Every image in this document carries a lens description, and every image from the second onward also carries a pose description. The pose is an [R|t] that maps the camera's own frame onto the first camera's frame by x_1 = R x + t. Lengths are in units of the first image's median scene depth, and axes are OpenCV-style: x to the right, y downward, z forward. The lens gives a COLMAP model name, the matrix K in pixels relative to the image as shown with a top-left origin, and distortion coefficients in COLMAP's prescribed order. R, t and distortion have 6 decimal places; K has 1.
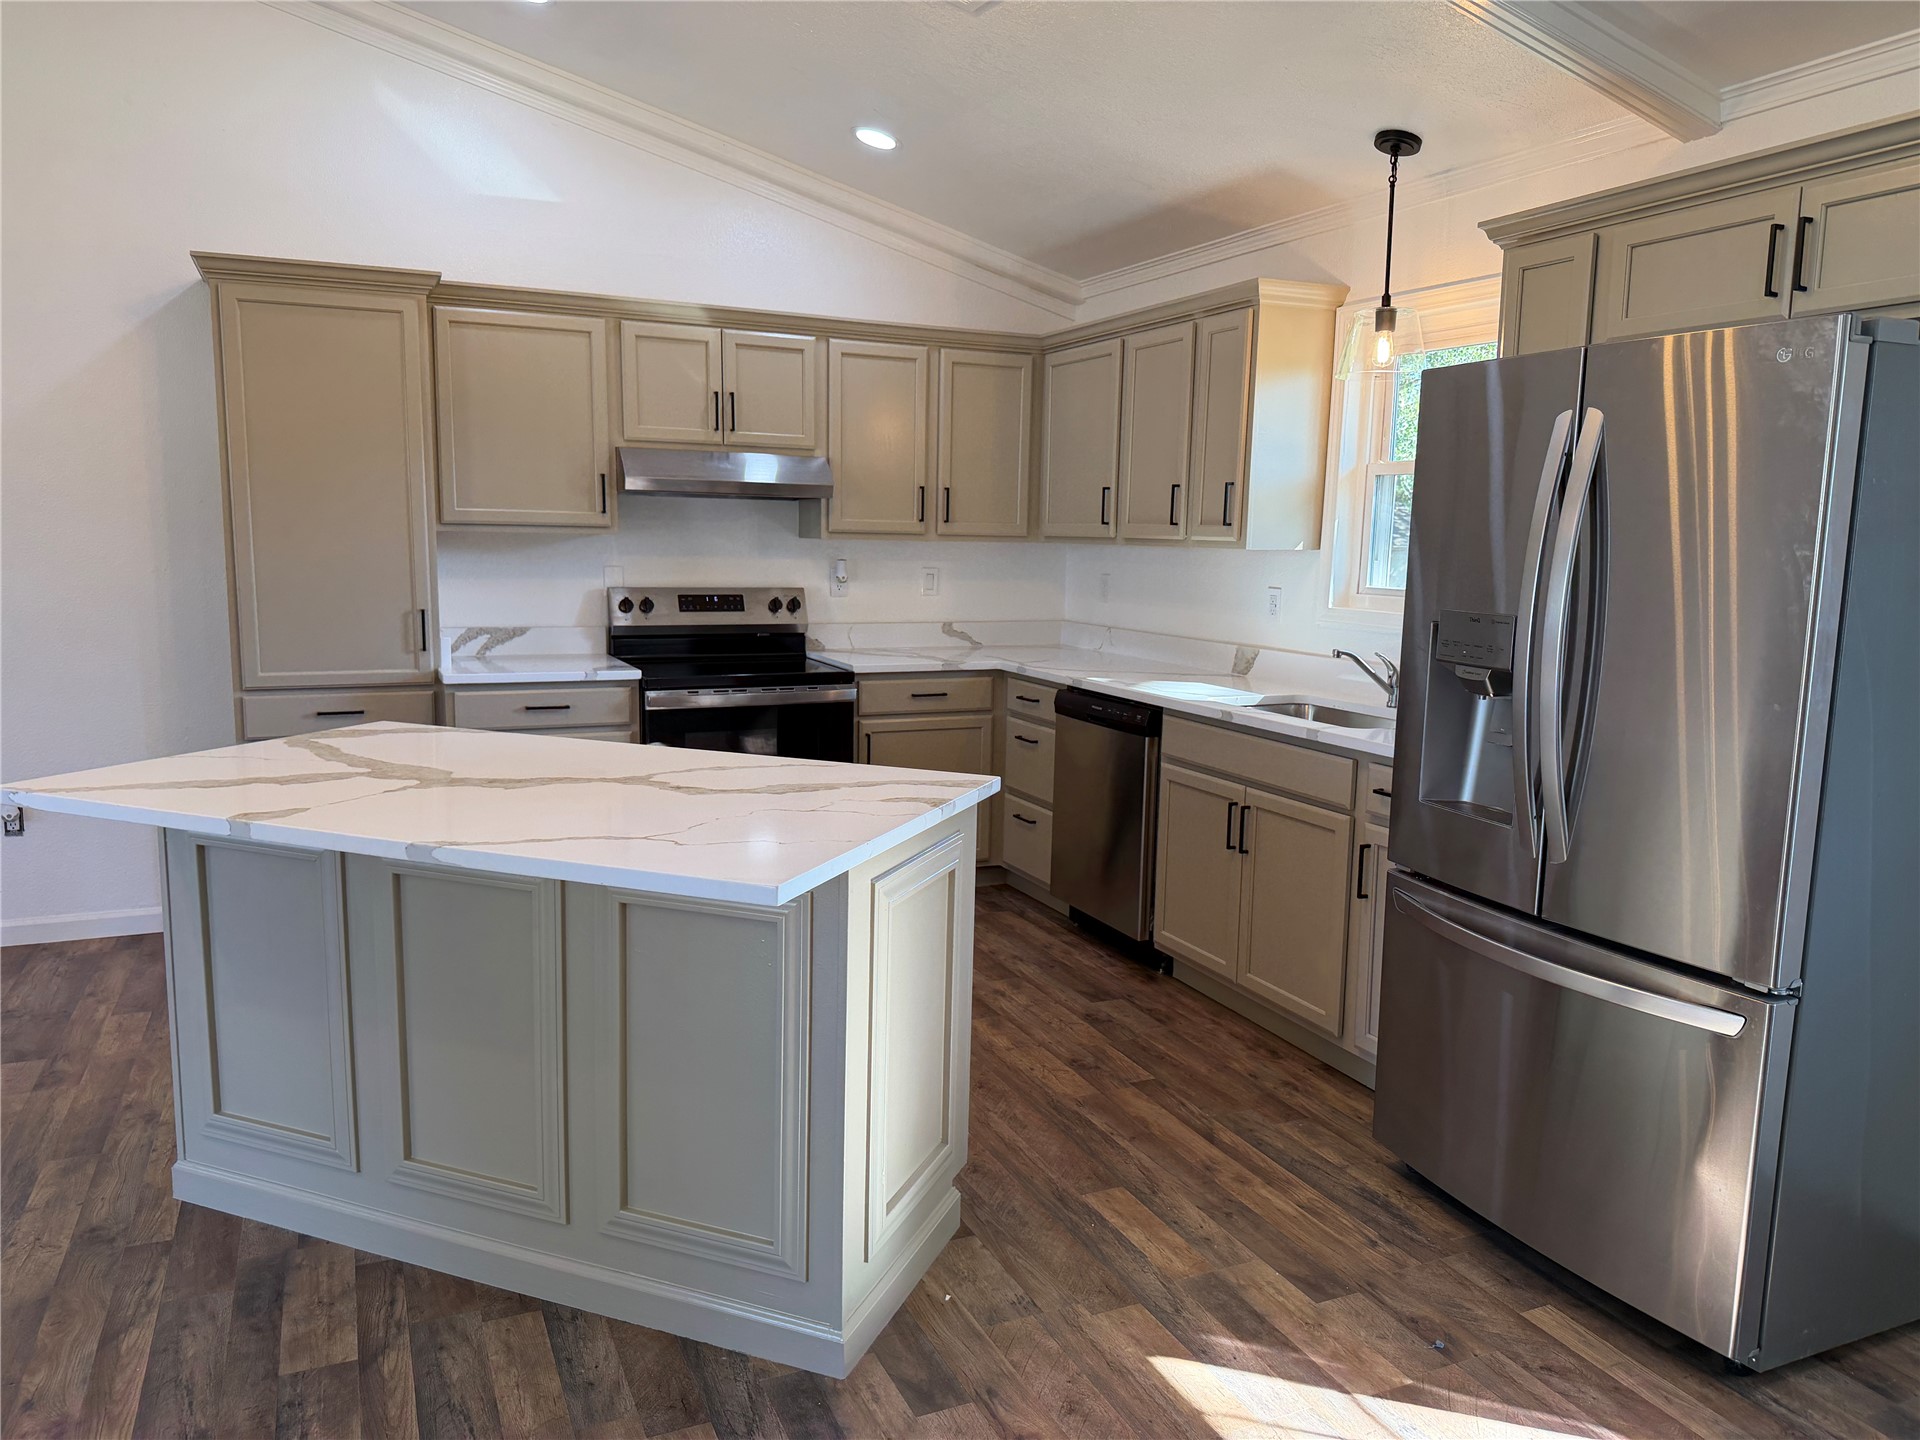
lens RADIAL K [[1369.7, 0, 960.0], [0, 1369.7, 720.0], [0, 0, 1]] dist [0.129136, -0.212500]
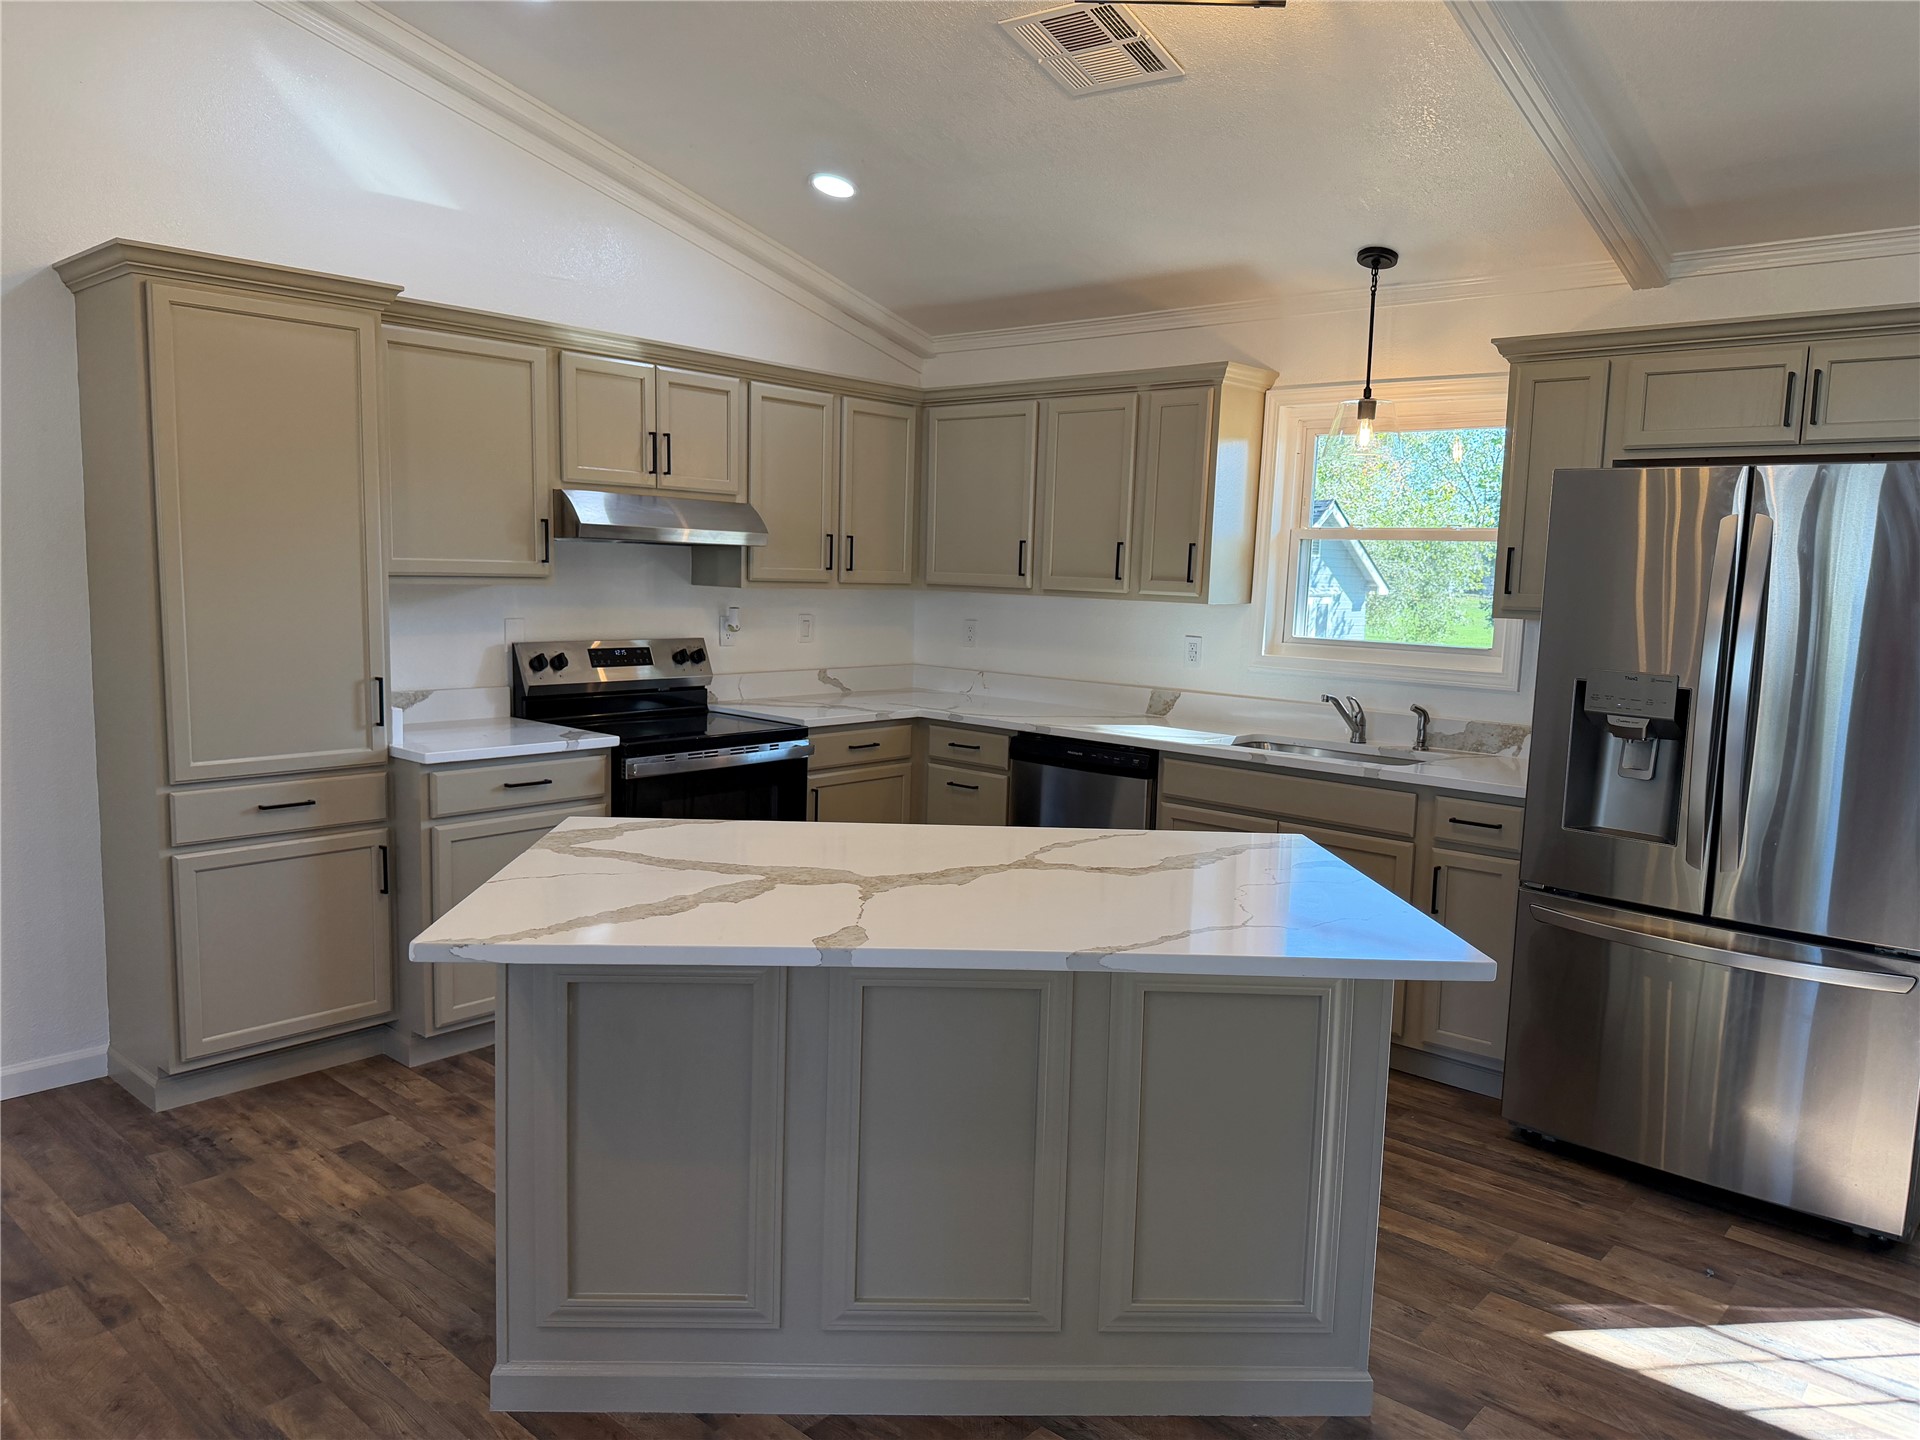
lens RADIAL K [[1366.4, 0, 965.7], [0, 1366.4, 729.1], [0, 0, 1]] dist [0.108159, -0.147989]
pose [[0.913253, -0.041304, 0.405293, -0.376360], [0.043588, 0.999043, 0.003596, -0.032807], [-0.405054, 0.014382, 0.914180, 0.070585]]
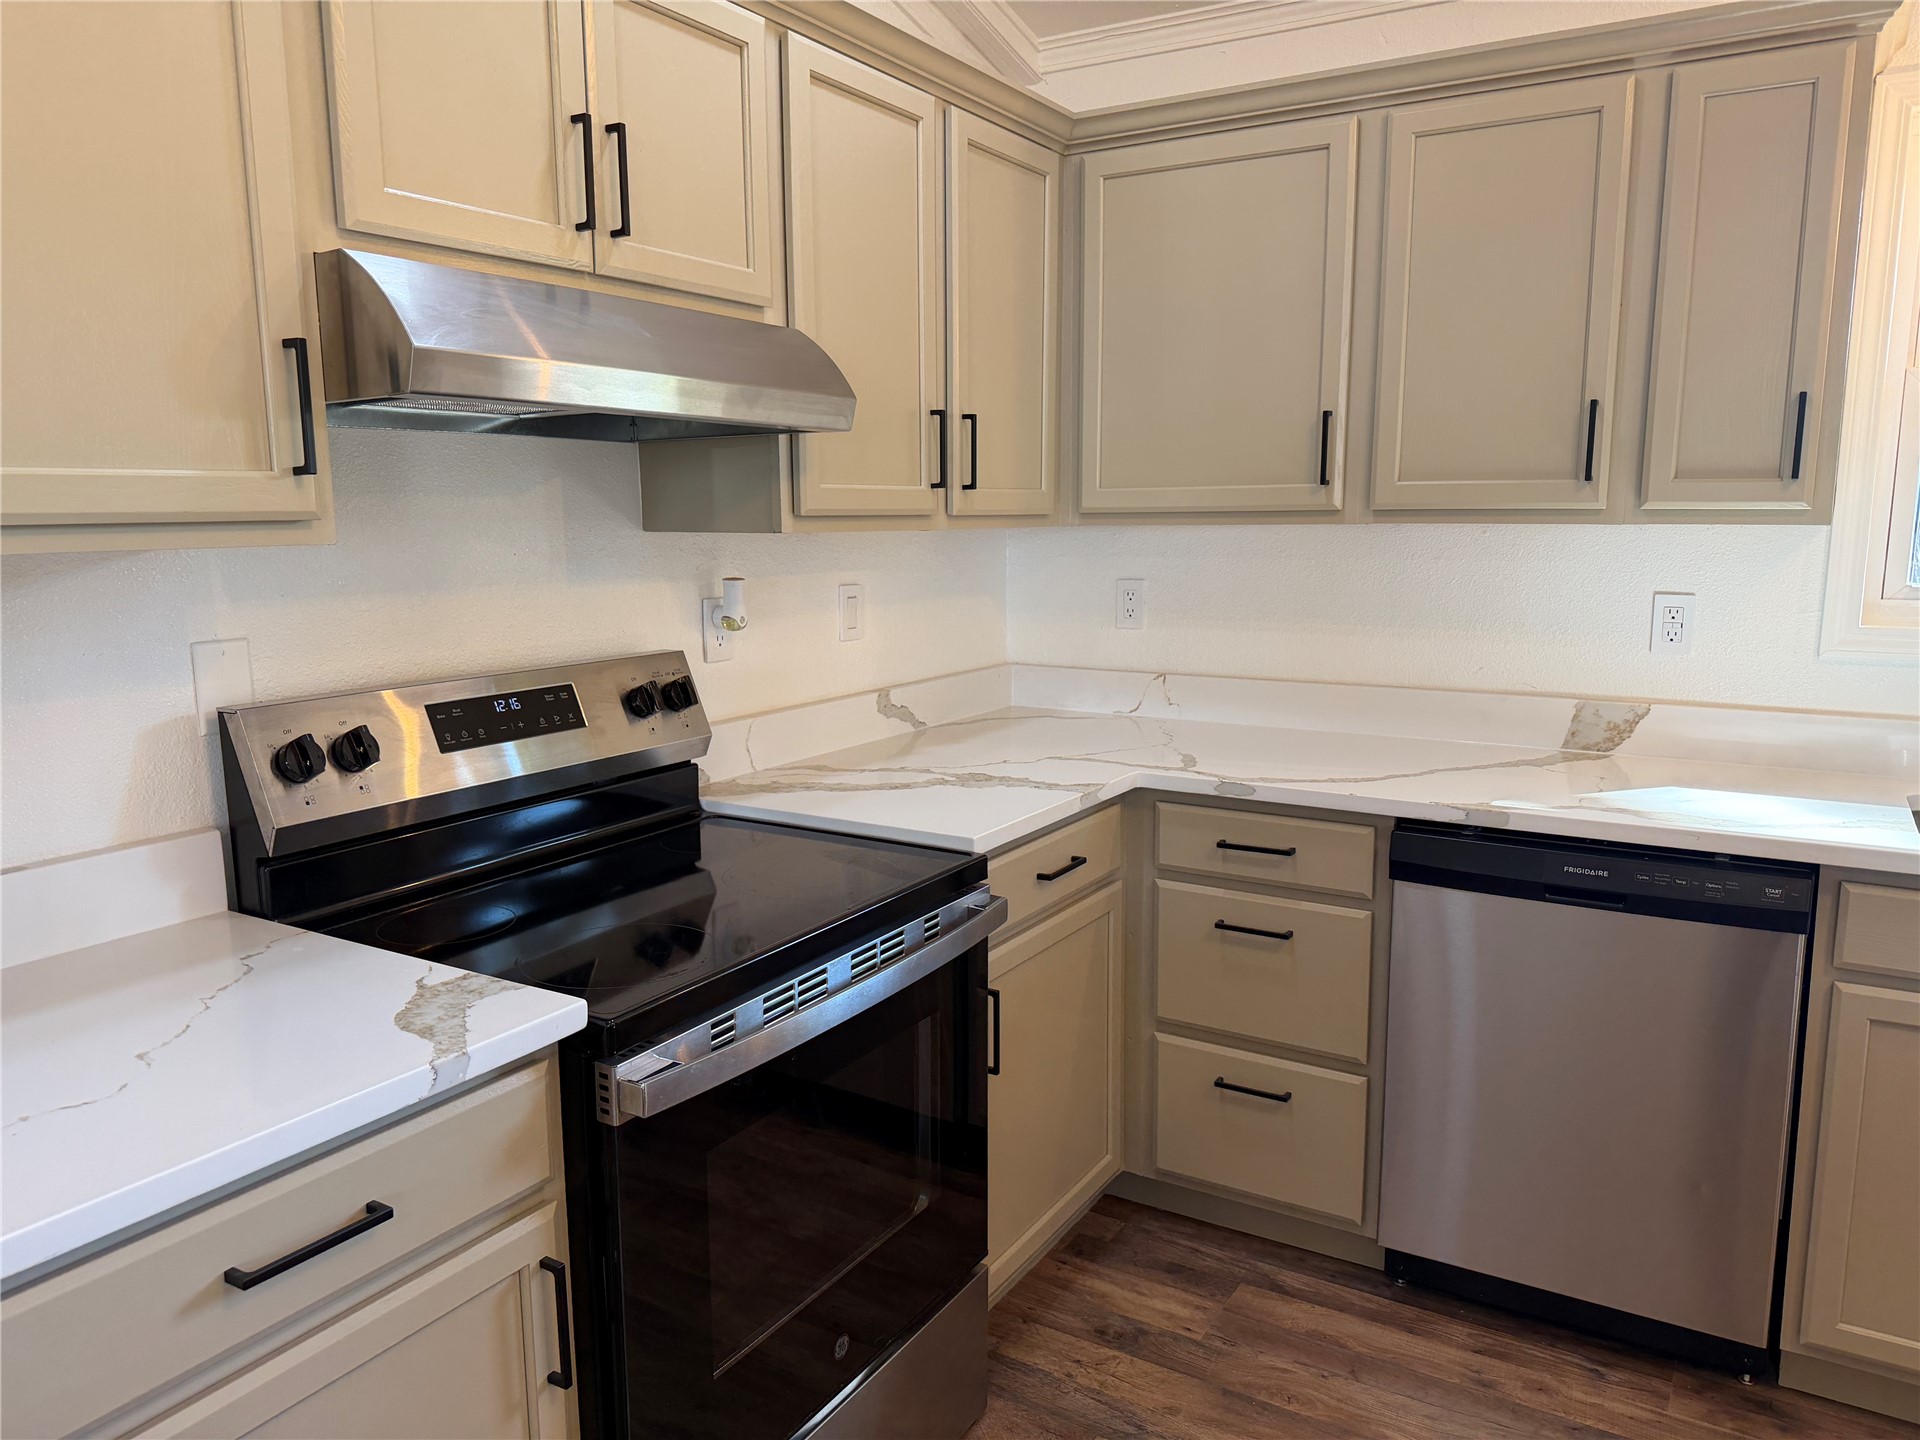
lens RADIAL K [[1370.3, 0, 960.0], [0, 1370.3, 720.0], [0, 0, 1]] dist [0.033637, -0.057271]
pose [[0.828716, -0.110808, 0.548590, -0.308685], [0.099098, 0.993768, 0.051028, -0.099179], [-0.550826, 0.012077, 0.834533, 0.680990]]
